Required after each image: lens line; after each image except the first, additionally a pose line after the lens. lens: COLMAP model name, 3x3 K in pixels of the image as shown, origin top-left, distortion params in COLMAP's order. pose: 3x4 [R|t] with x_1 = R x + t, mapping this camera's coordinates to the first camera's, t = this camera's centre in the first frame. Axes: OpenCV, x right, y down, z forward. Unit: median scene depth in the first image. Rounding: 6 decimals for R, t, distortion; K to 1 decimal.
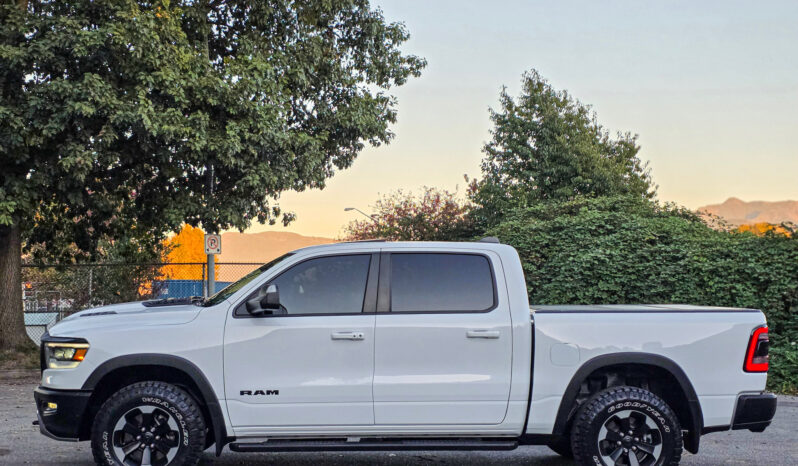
lens RADIAL K [[1066.2, 0, 406.3], [0, 1066.2, 255.7], [0, 0, 1]] dist [0.078078, 0.000000]
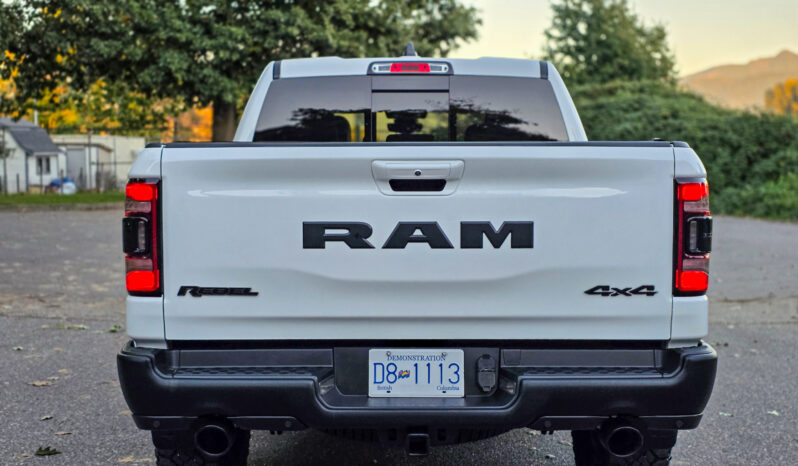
lens RADIAL K [[1066.2, 0, 400.6], [0, 1066.2, 233.4], [0, 0, 1]] dist [0.078078, 0.000000]
pose [[0.999014, 0.011560, -0.042869, -0.073431], [-0.006383, 0.992877, 0.118974, -0.031662], [0.043939, -0.118583, 0.991972, -0.542901]]
